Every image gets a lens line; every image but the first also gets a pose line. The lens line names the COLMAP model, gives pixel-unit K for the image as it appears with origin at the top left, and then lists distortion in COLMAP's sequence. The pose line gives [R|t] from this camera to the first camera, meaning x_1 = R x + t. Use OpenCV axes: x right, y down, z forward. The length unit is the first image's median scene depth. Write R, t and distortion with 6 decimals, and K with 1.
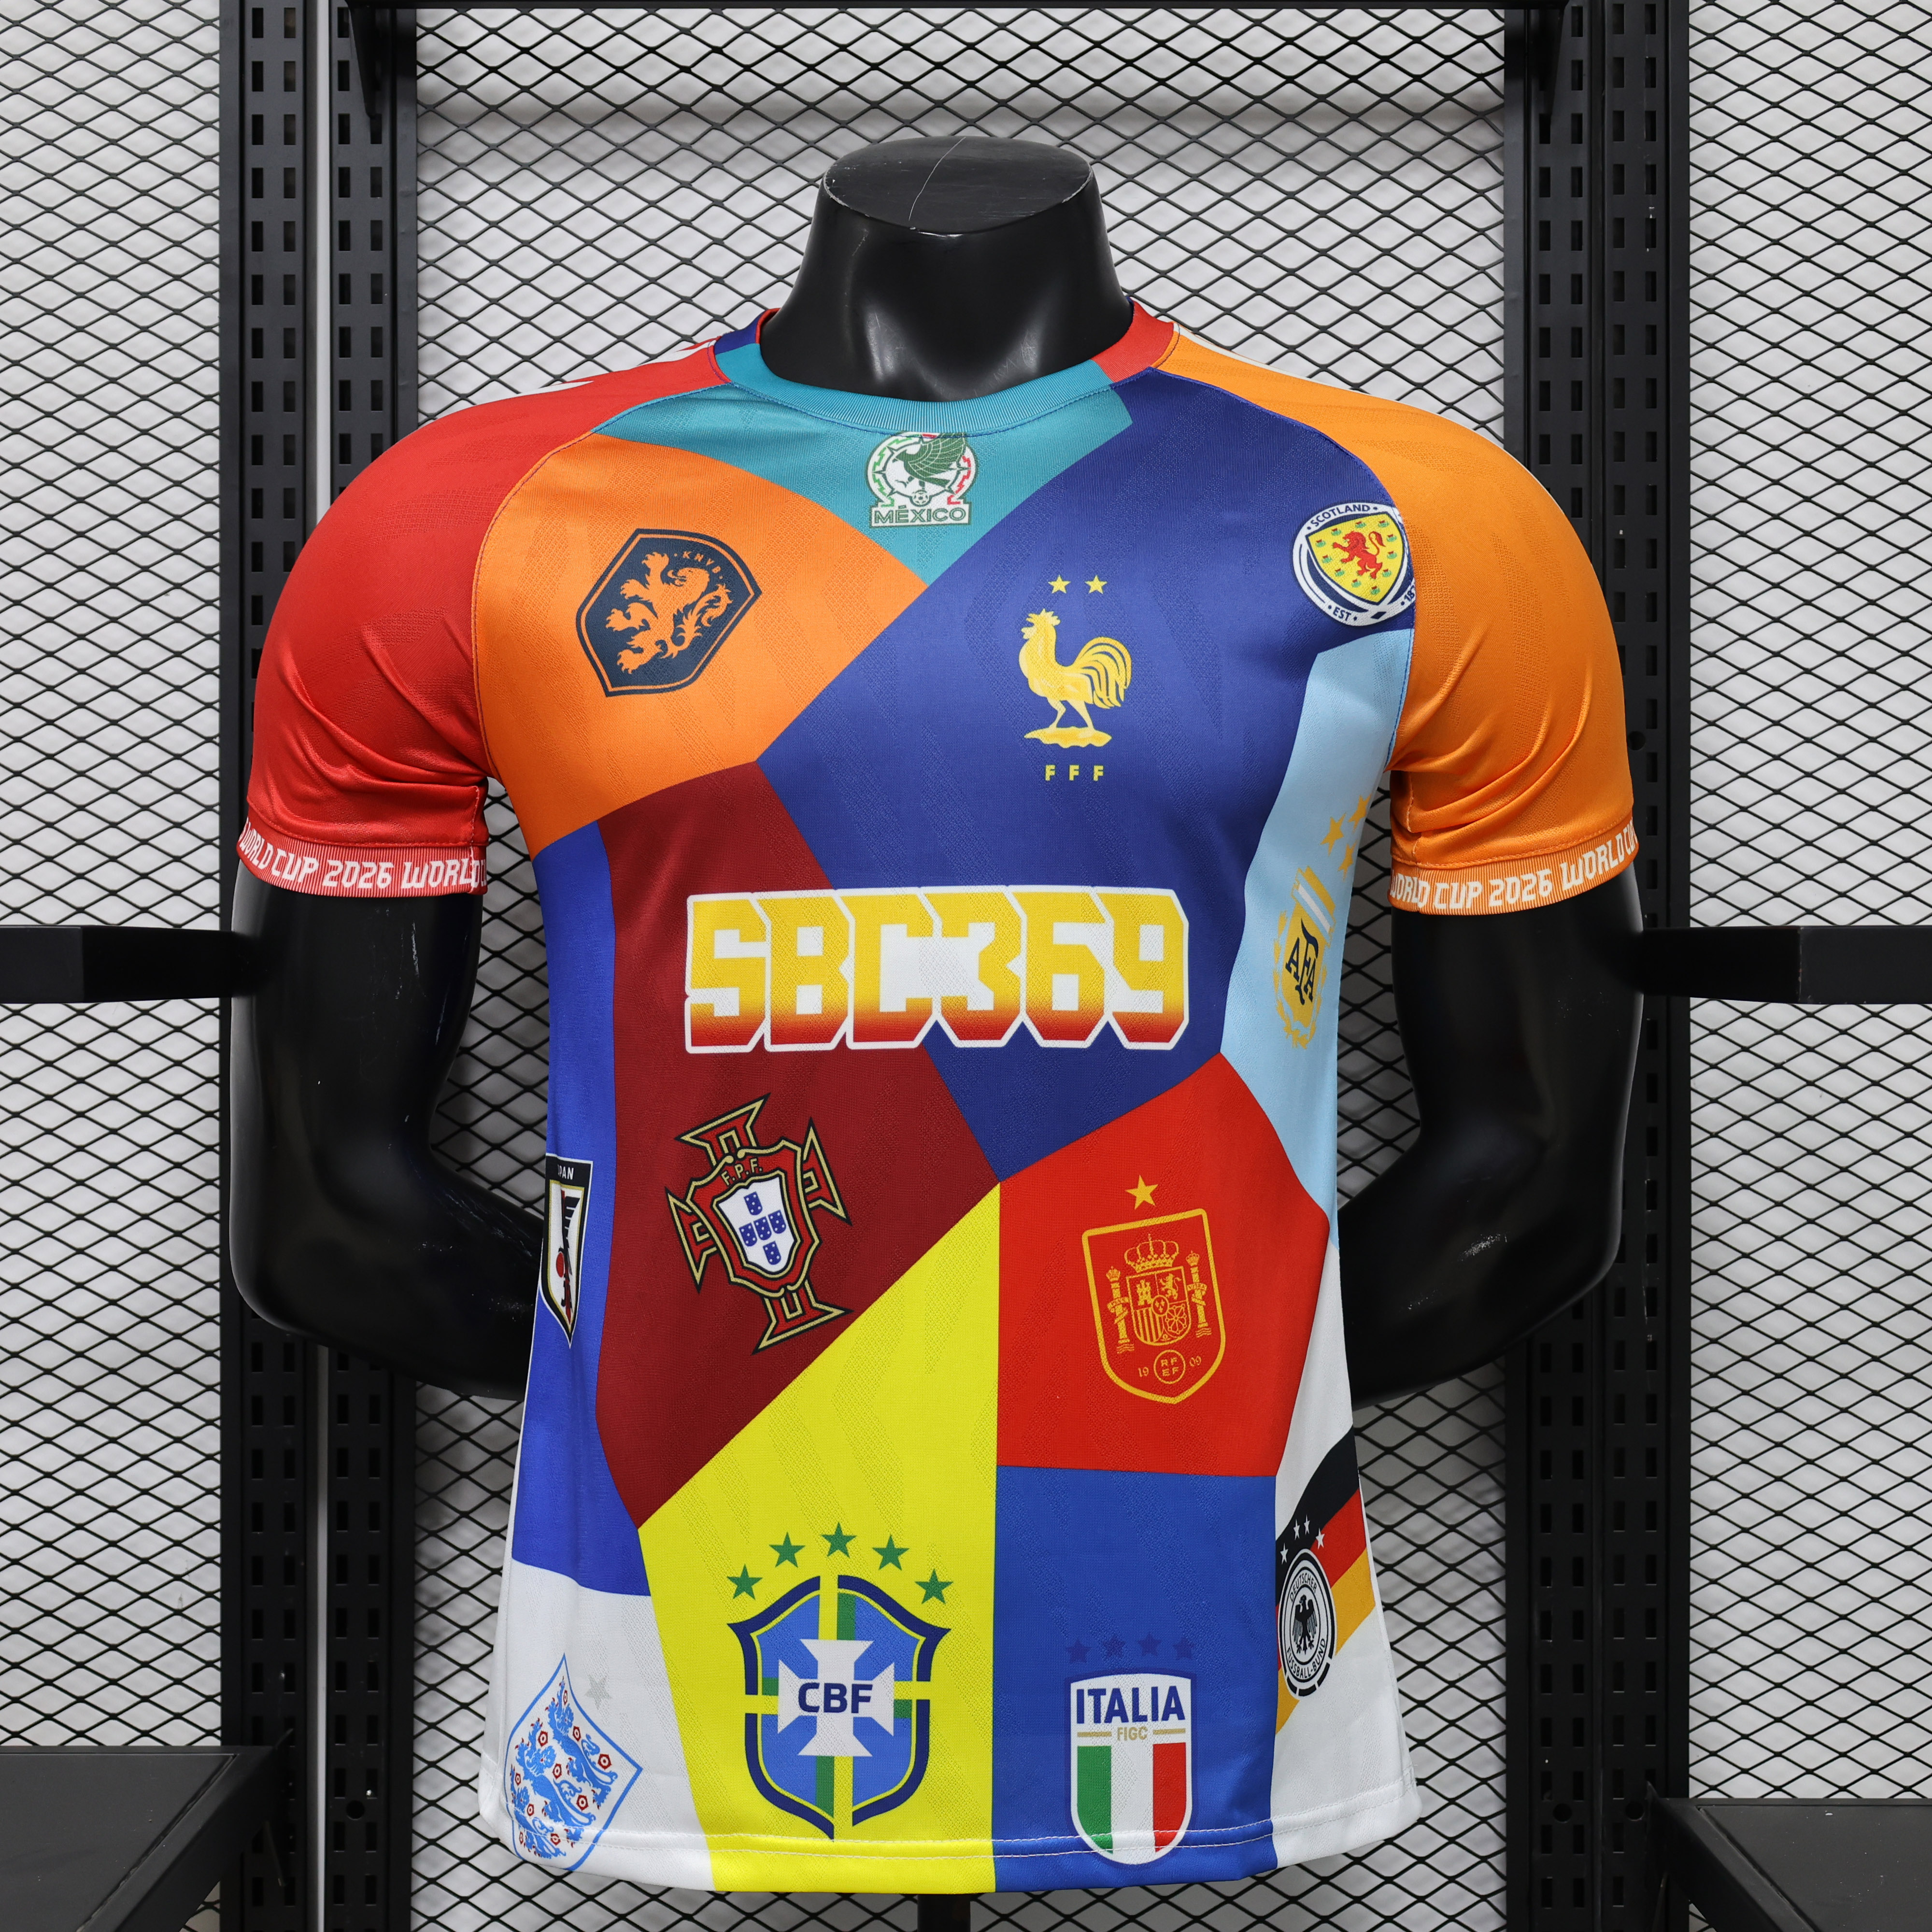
lens RADIAL K [[3332.9, 0, 963.8], [0, 3332.9, 968.6], [0, 0, 1]] dist [0.019666, 0.000000]
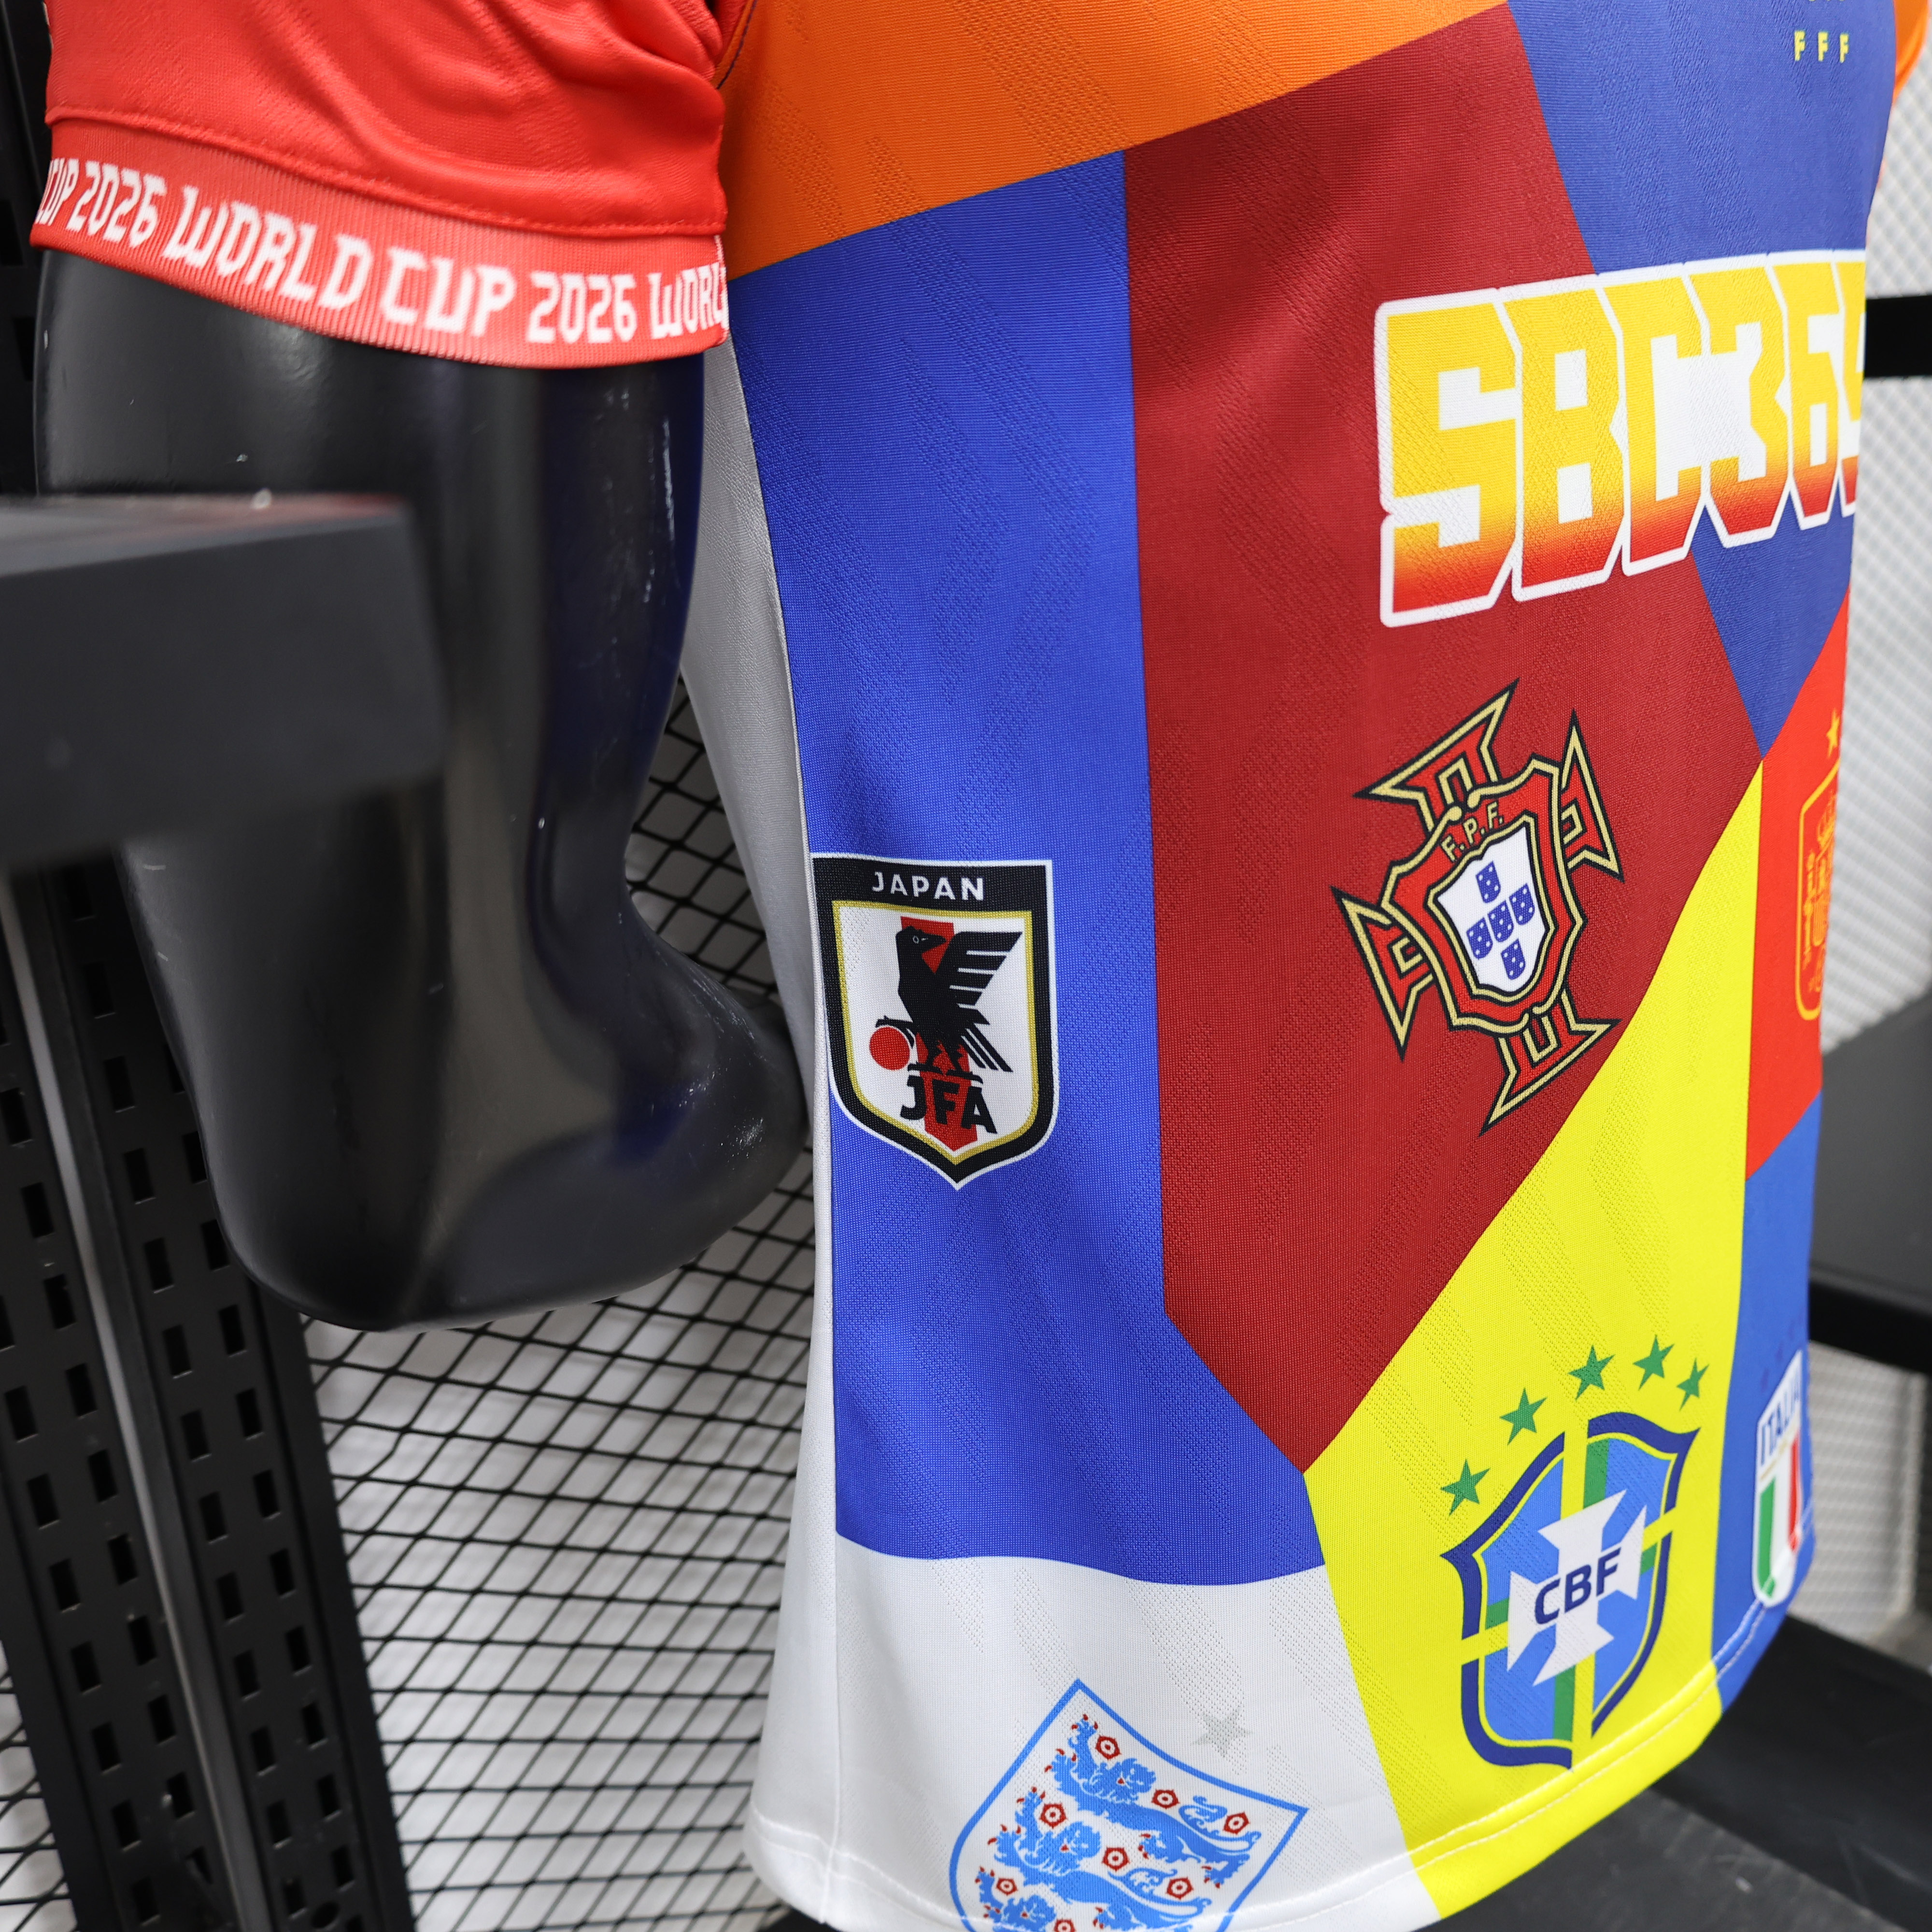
lens RADIAL K [[1986.4, 0, 951.4], [0, 1986.4, 961.5], [0, 0, 1]] dist [-0.003108, 0.000000]
pose [[0.736867, -0.258608, 0.624620, -0.328378], [0.079425, 0.950659, 0.299898, -0.022025], [-0.671356, -0.171374, 0.721049, 0.800320]]
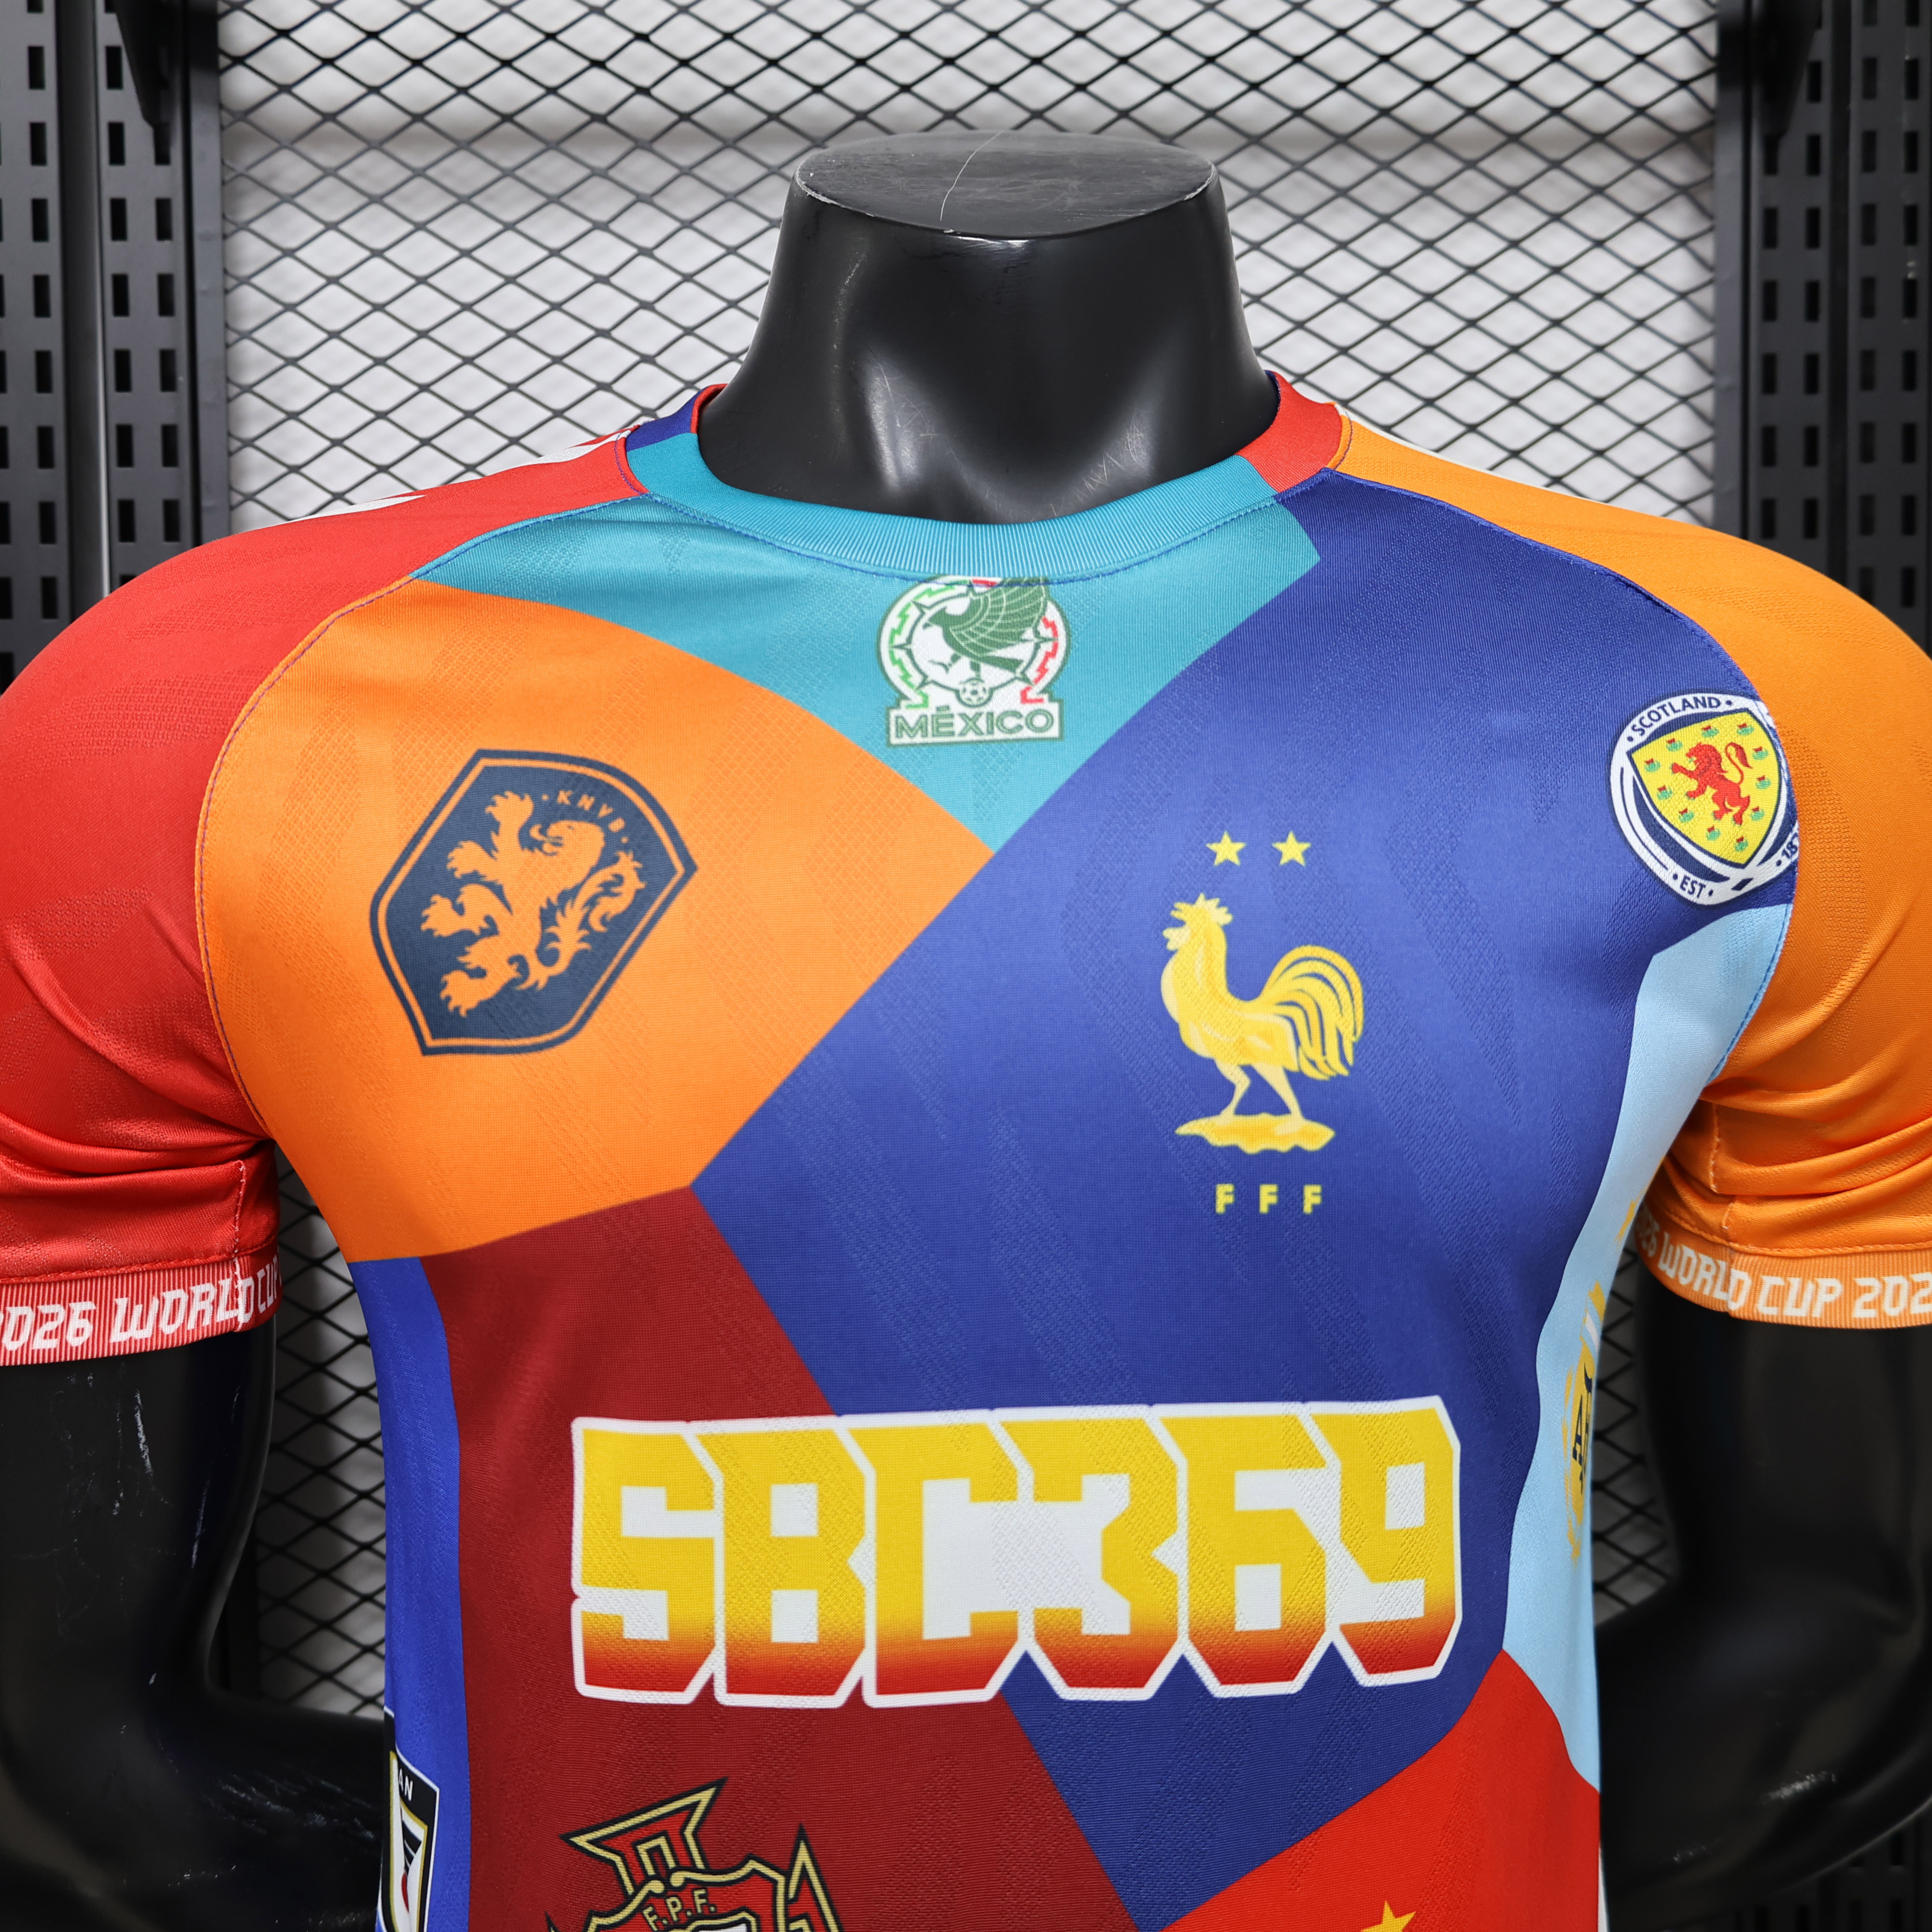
lens RADIAL K [[1986.4, 0, 975.2], [0, 1986.4, 975.6], [0, 0, 1]] dist [-0.003108, 0.000000]
pose [[0.998618, -0.013237, 0.050860, -0.030902], [0.010658, 0.998660, 0.050640, -0.109707], [-0.051462, -0.050028, 0.997421, 0.655729]]
